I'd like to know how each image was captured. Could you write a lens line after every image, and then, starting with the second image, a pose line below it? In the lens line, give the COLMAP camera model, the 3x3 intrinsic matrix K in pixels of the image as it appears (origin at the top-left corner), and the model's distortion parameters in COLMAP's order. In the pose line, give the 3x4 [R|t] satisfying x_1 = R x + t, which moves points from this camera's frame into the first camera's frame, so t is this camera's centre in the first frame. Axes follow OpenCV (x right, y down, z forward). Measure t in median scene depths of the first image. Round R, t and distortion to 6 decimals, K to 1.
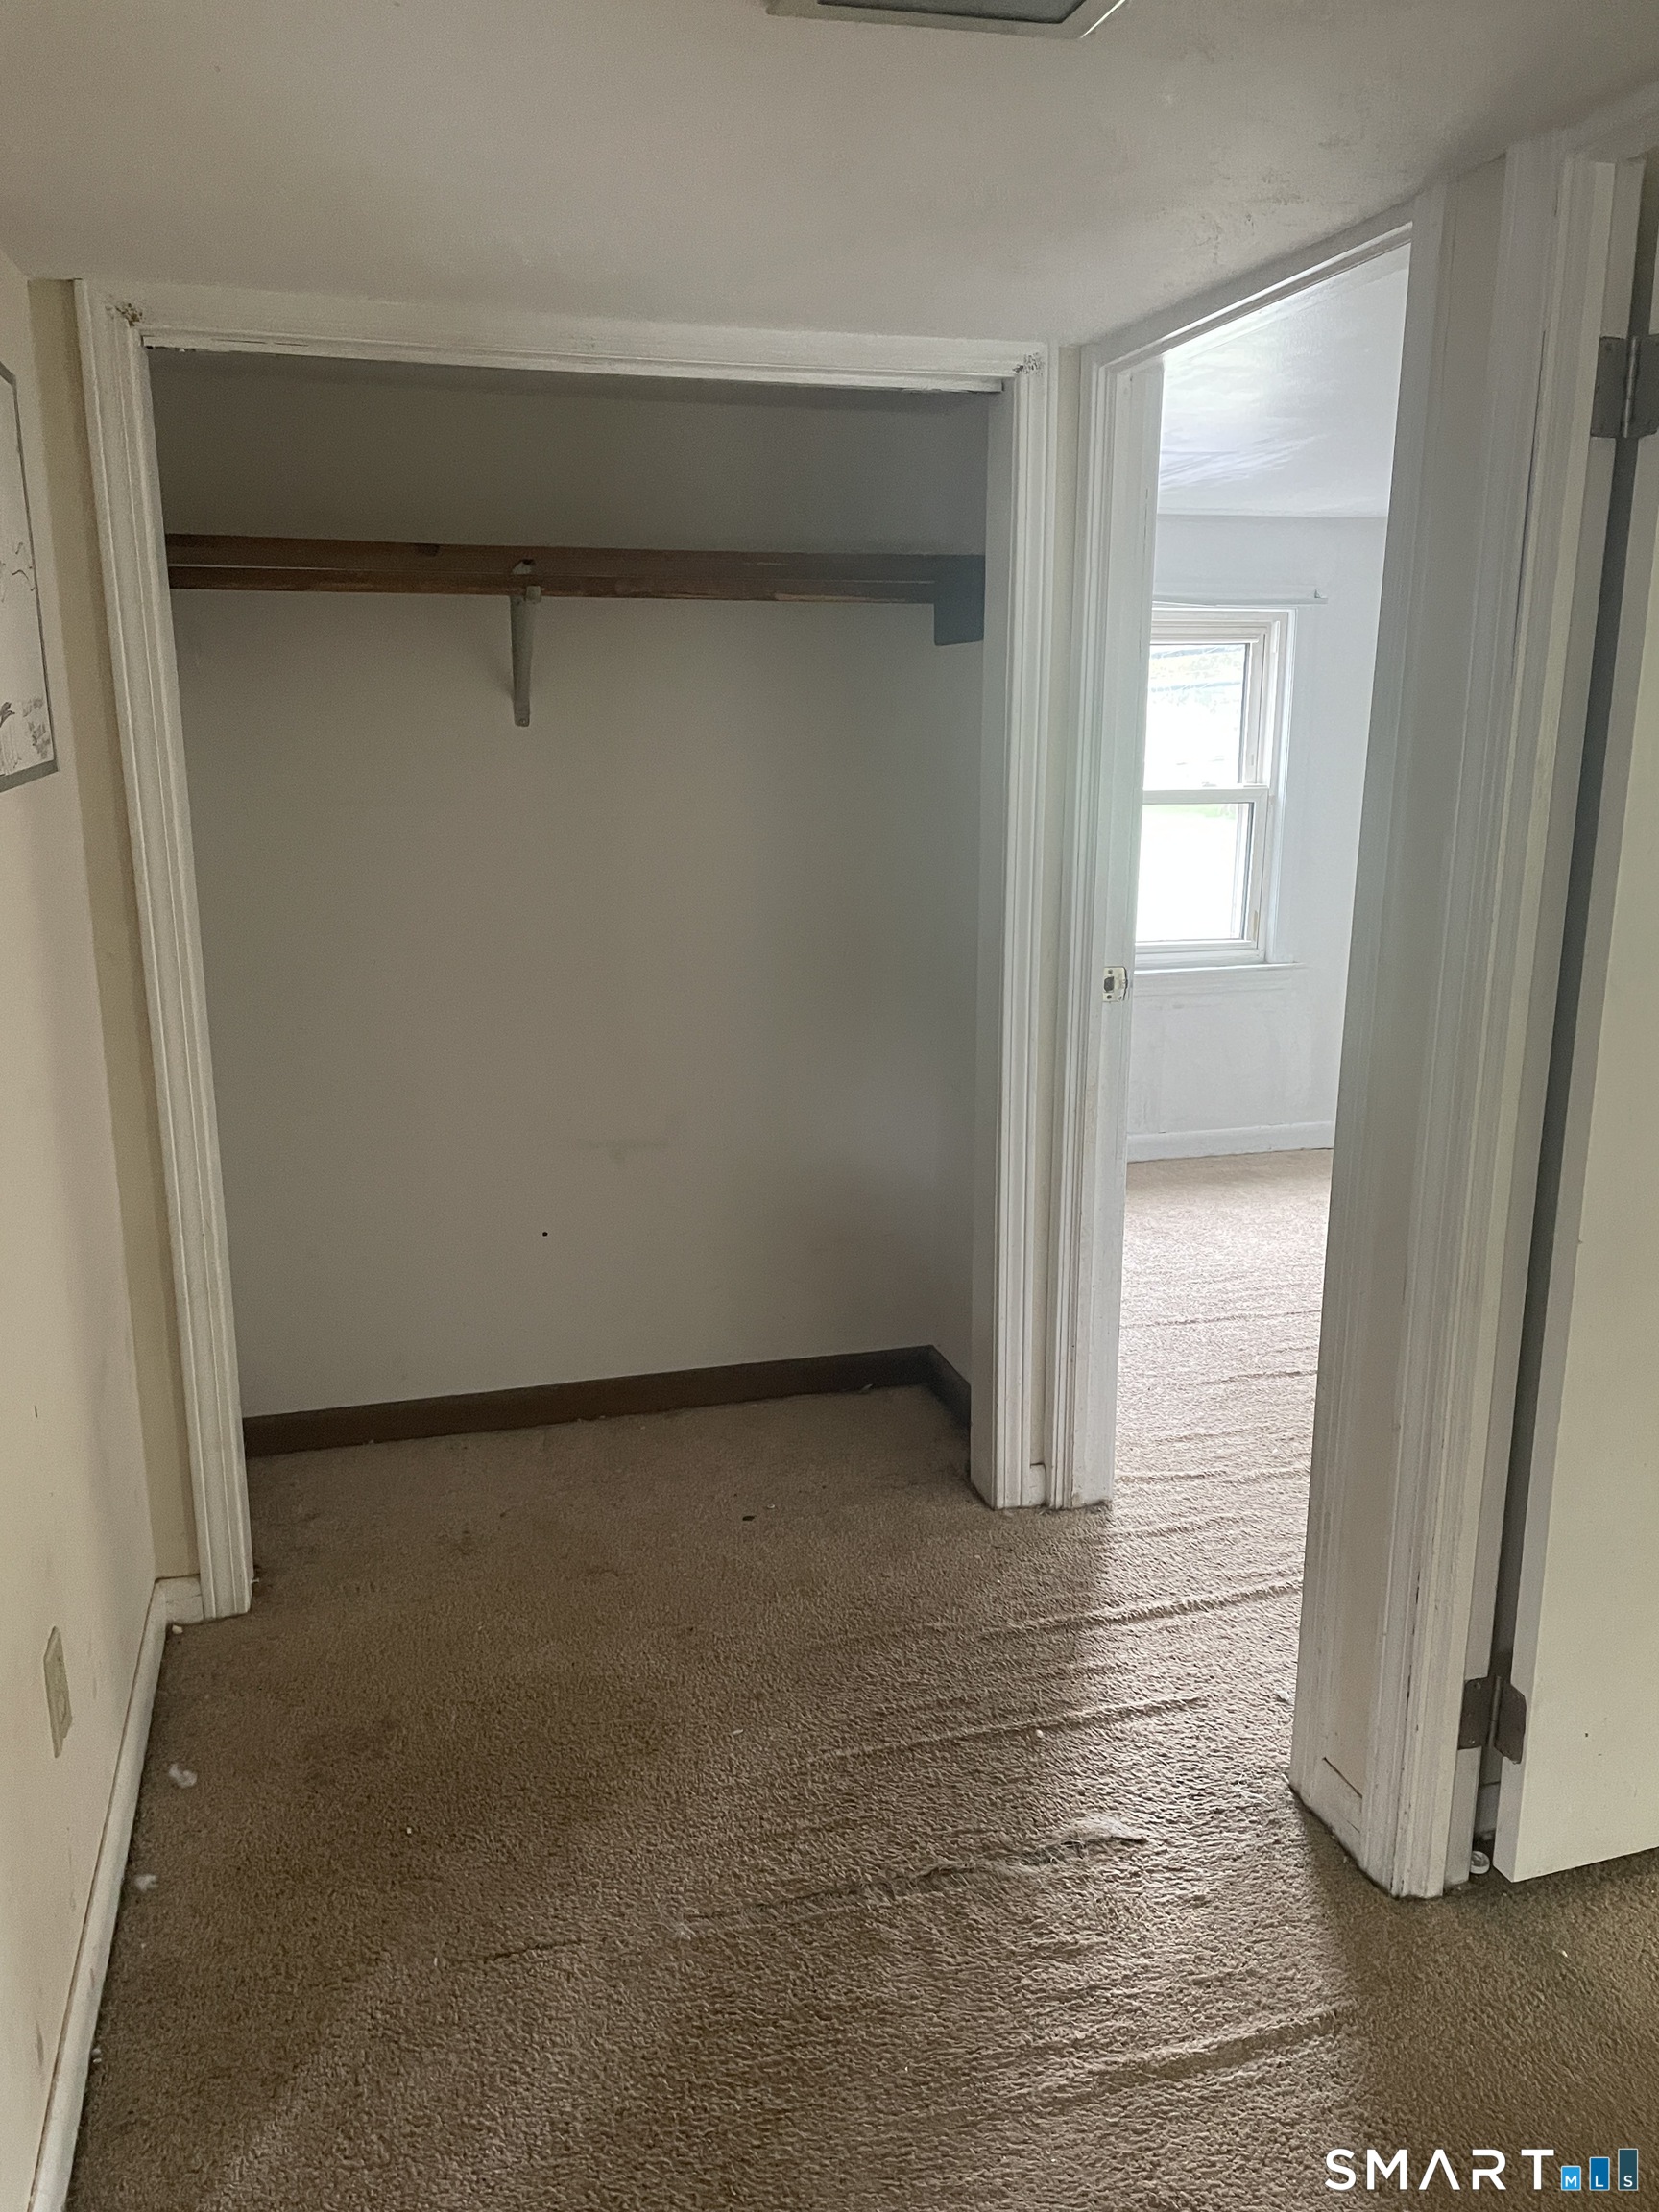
lens RADIAL K [[1669.3, 0, 823.3], [0, 1669.3, 1103.8], [0, 0, 1]] dist [0.076380, -0.109739]
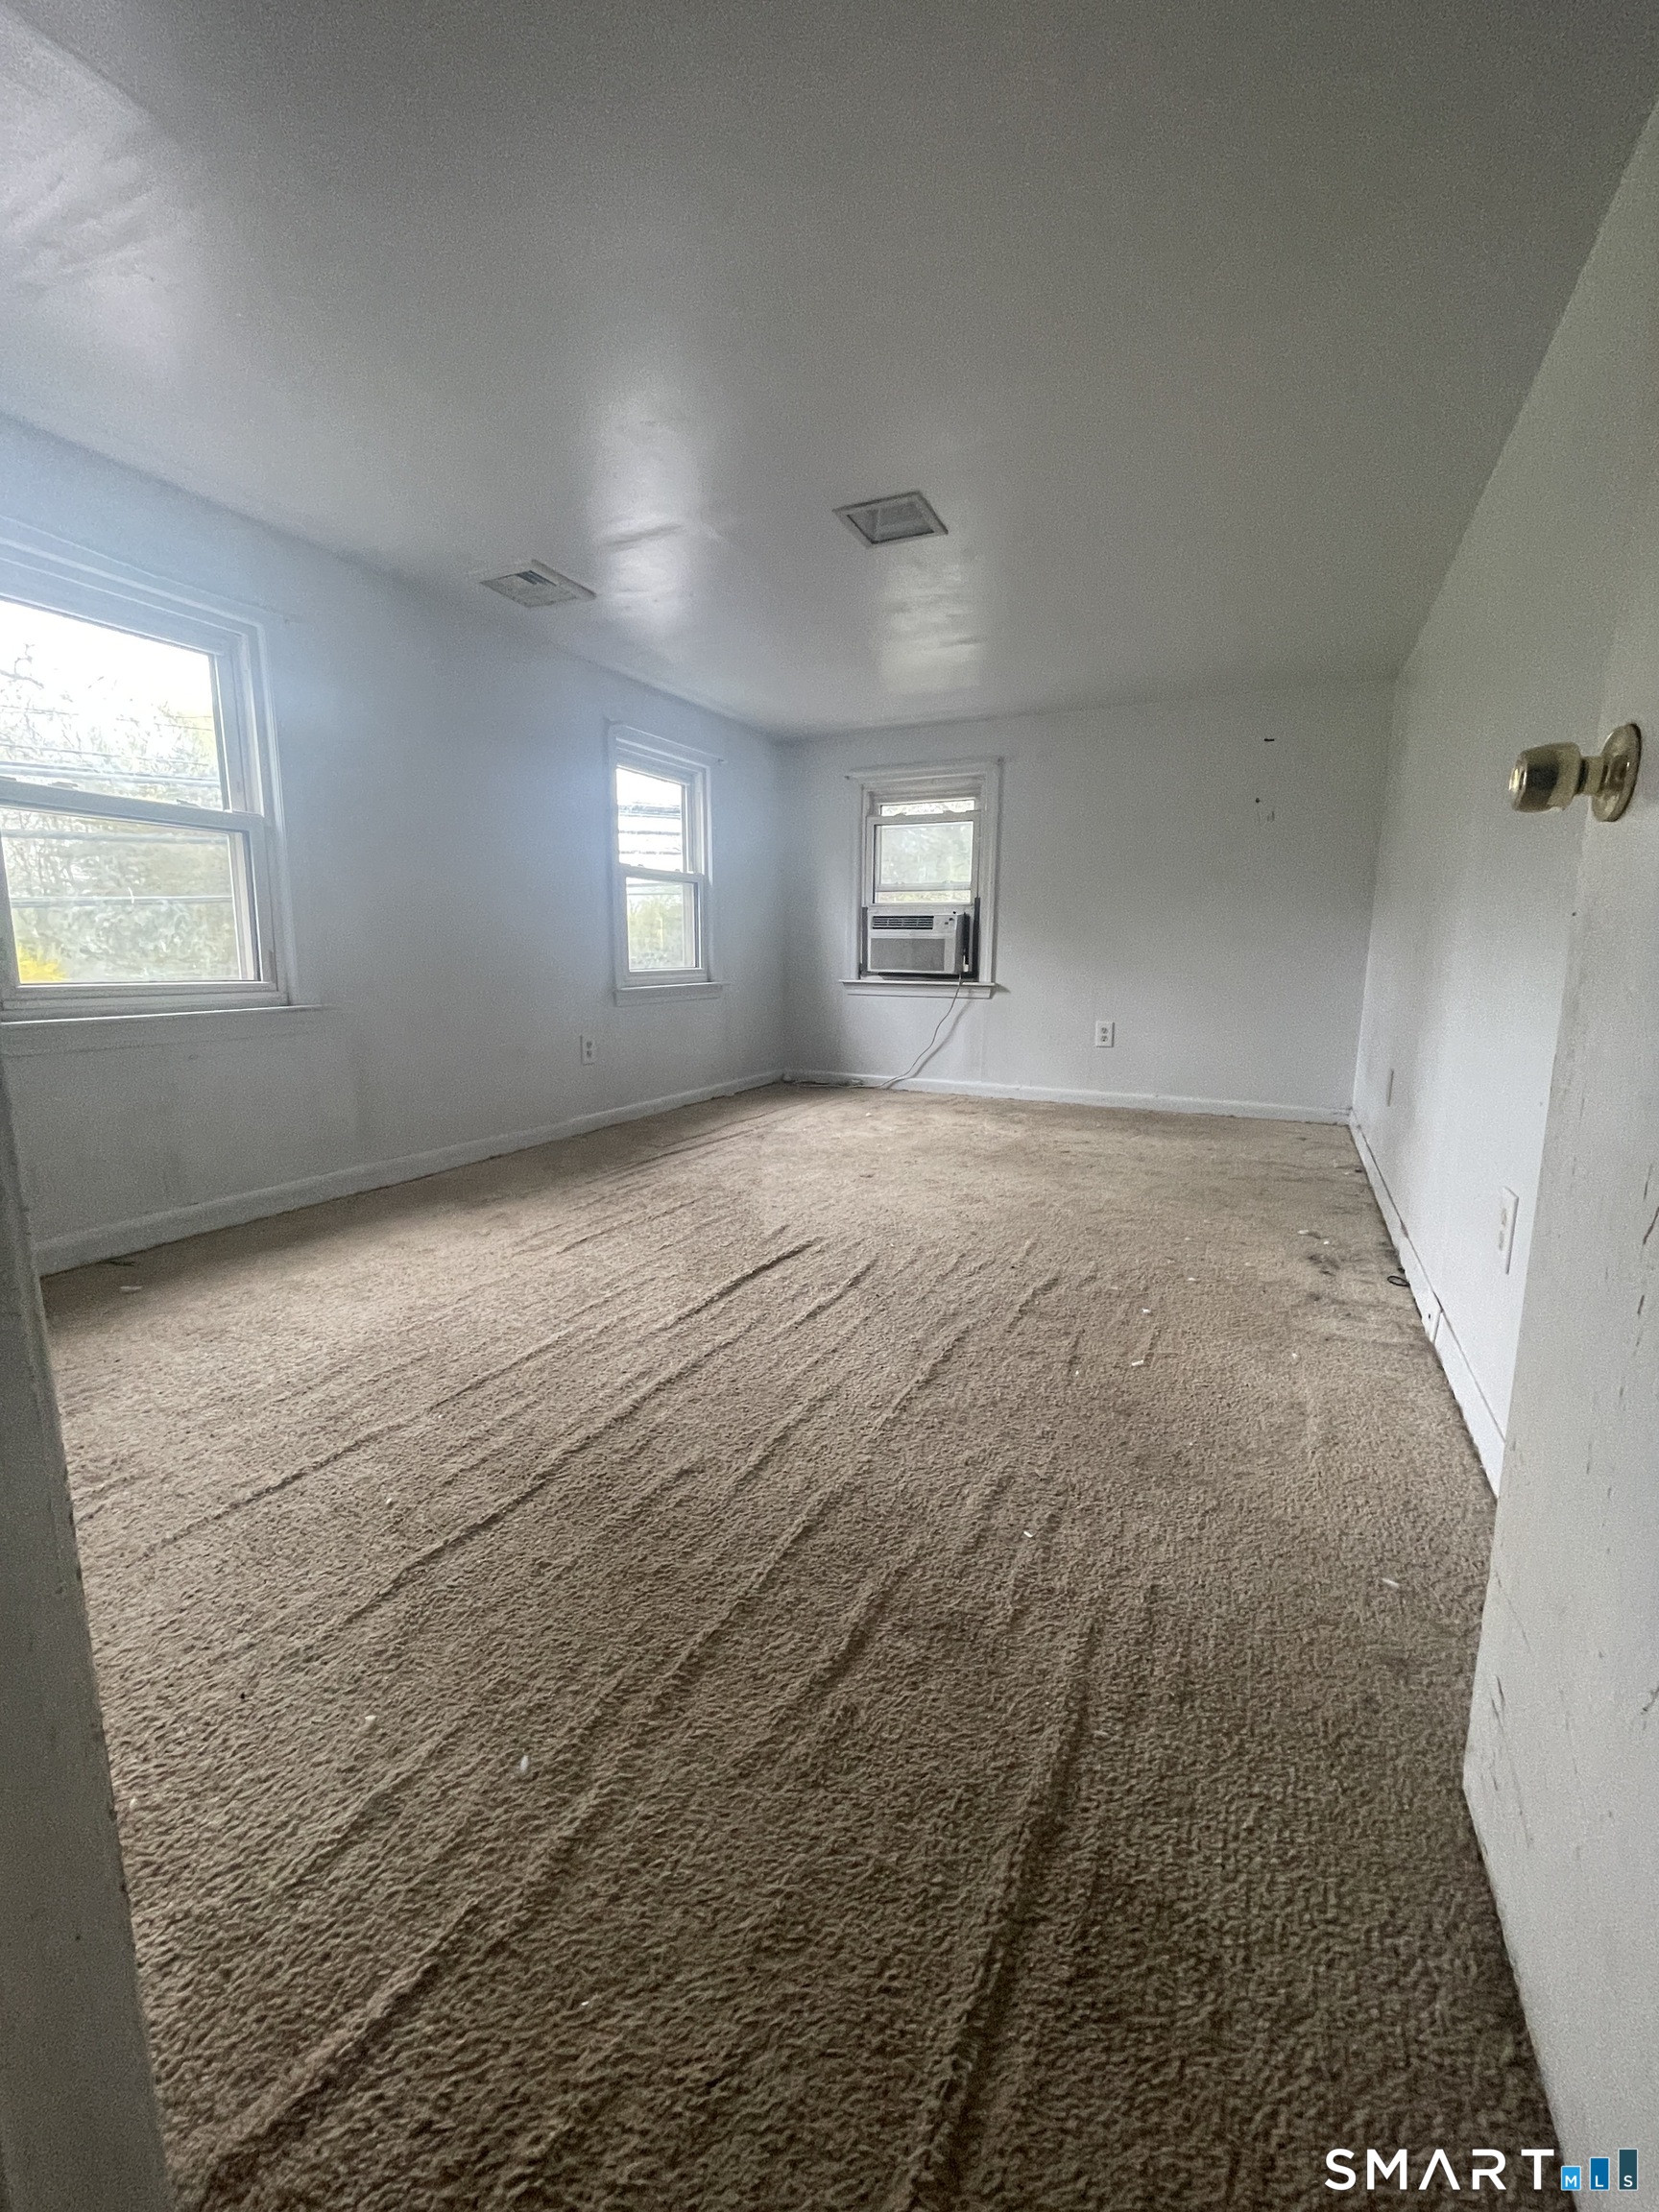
lens RADIAL K [[899.1, 0, 829.4], [0, 899.1, 1111.5], [0, 0, 1]] dist [-0.003980, -0.000191]
pose [[0.671167, -0.123921, 0.730875, 0.101313], [0.155819, 0.987486, 0.024340, 0.010880], [-0.724745, 0.097548, 0.682077, 0.495307]]
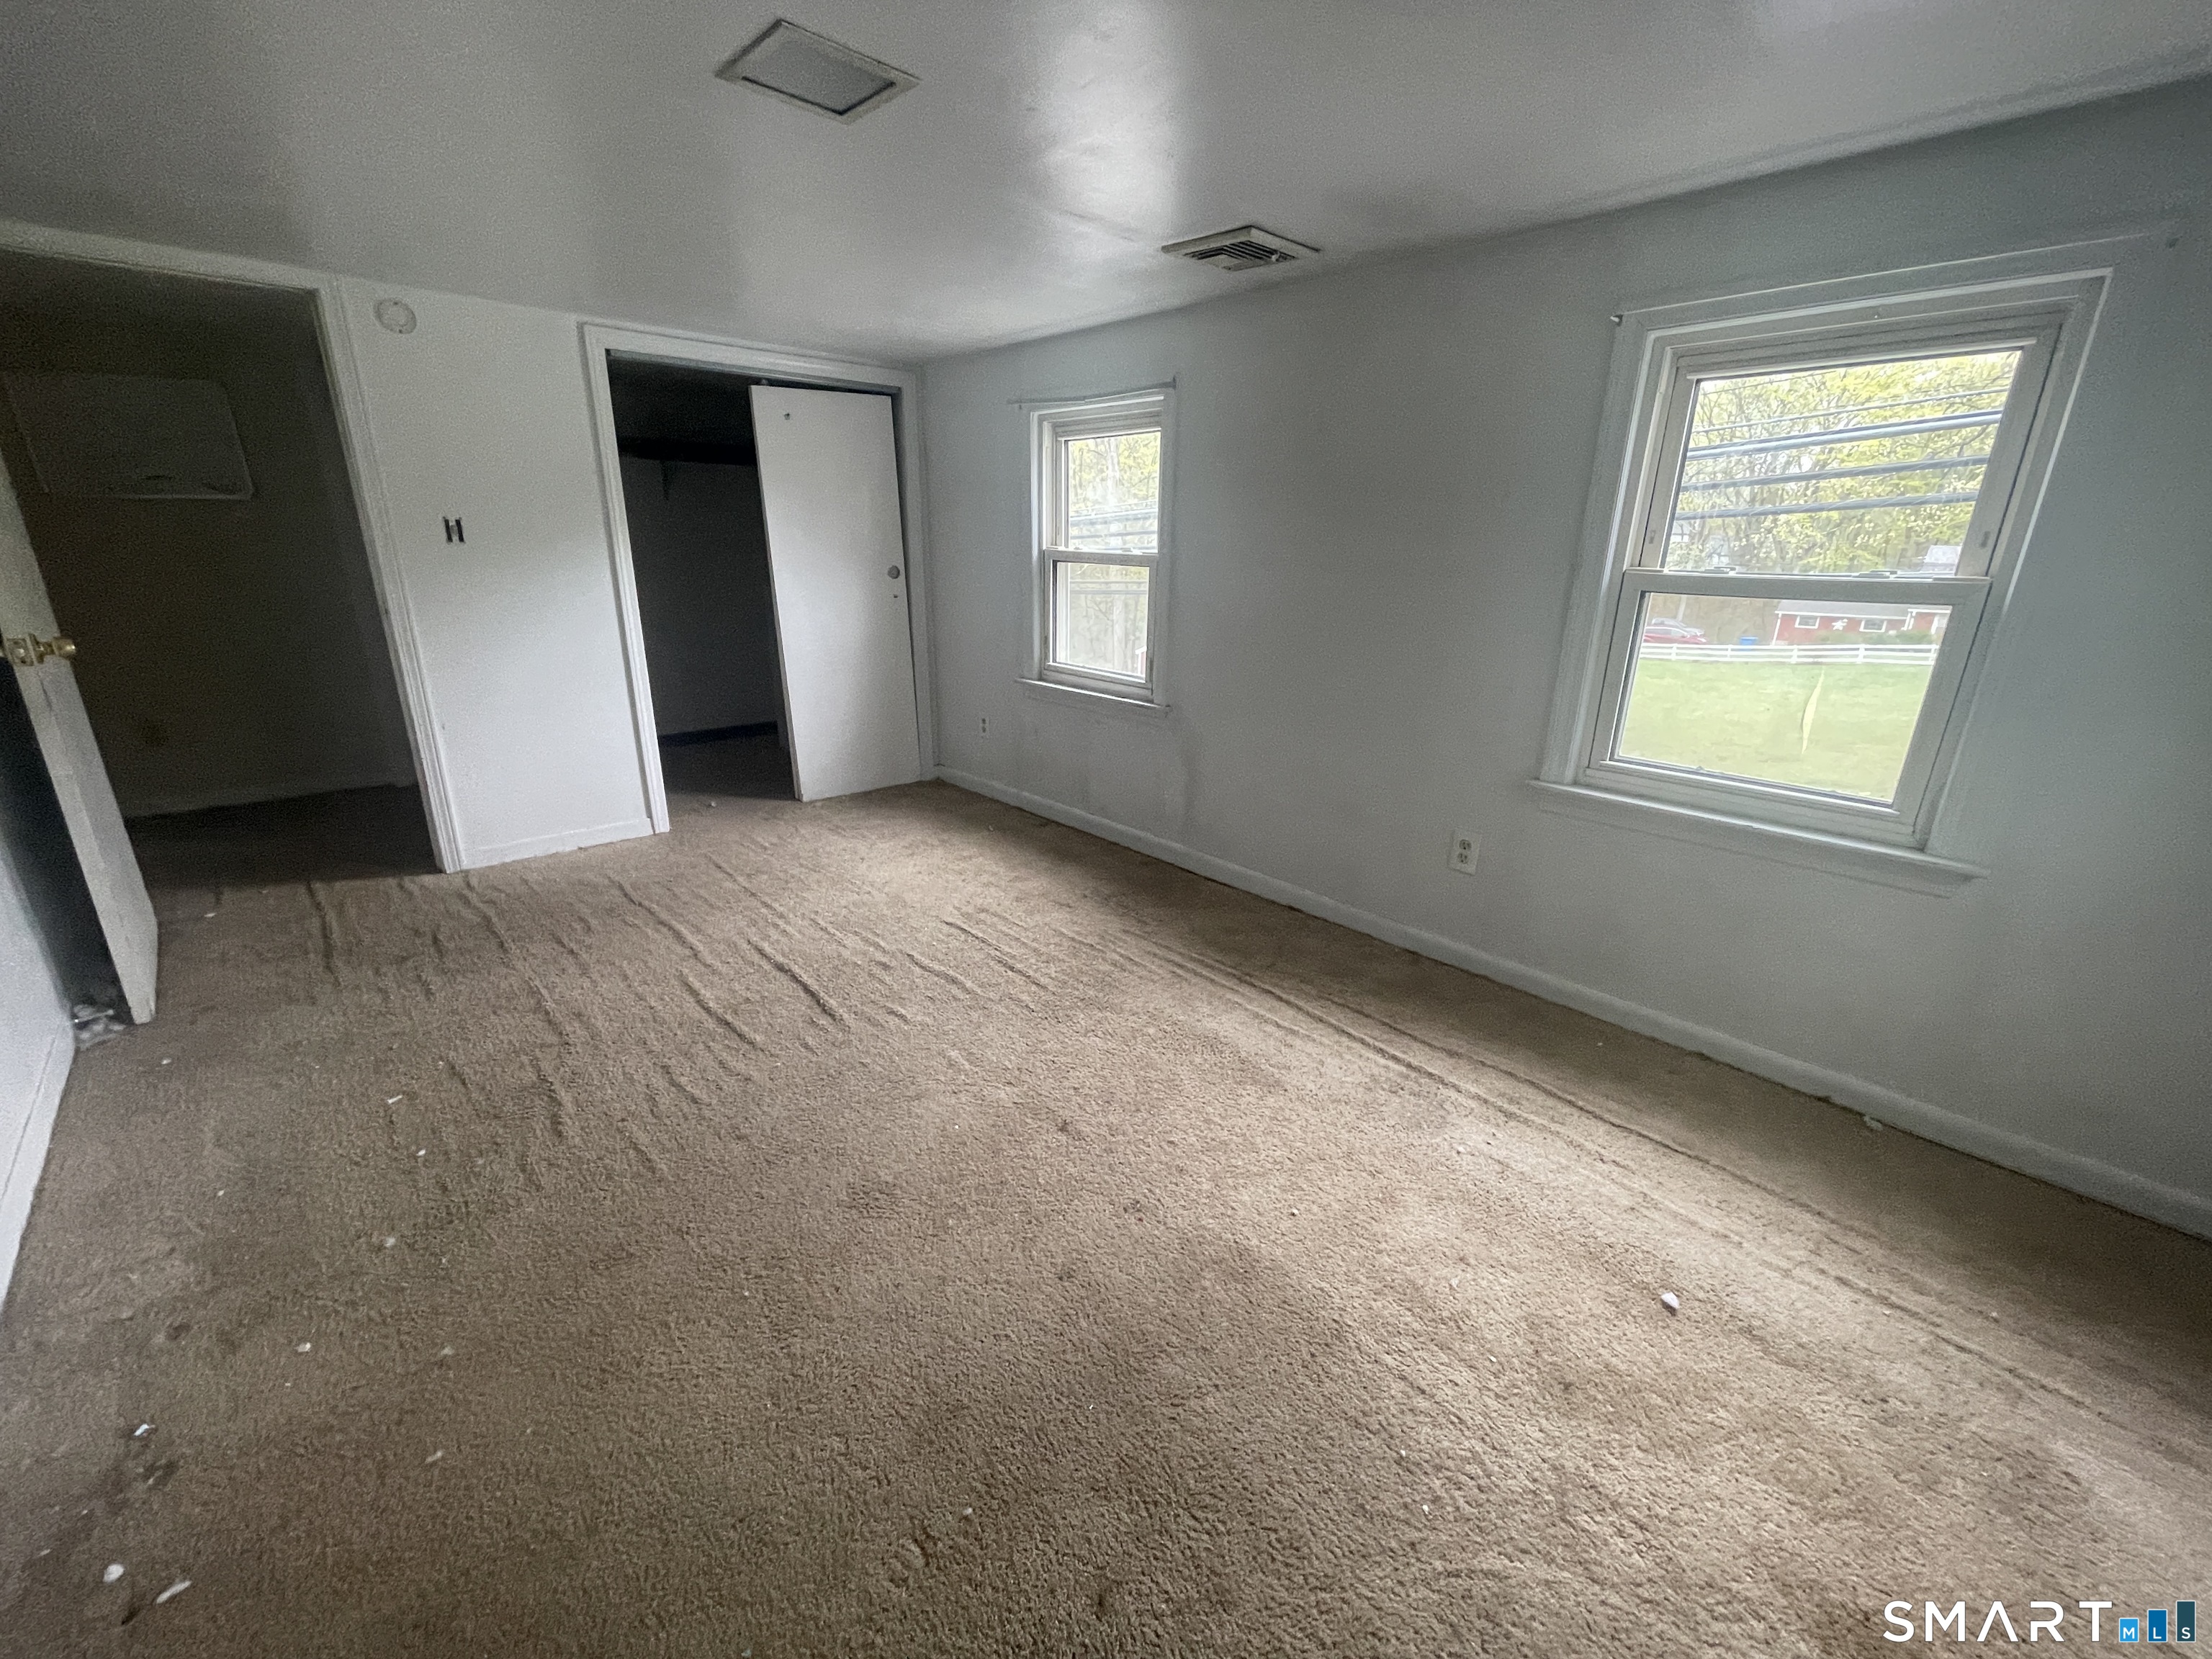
lens RADIAL K [[899.1, 0, 1115.7], [0, 899.1, 818.7], [0, 0, 1]] dist [-0.003980, -0.000191]
pose [[0.454643, 0.280654, -0.845300, 0.936116], [-0.214518, 0.955624, 0.201905, -0.146992], [0.864454, 0.089537, 0.494673, 0.743354]]
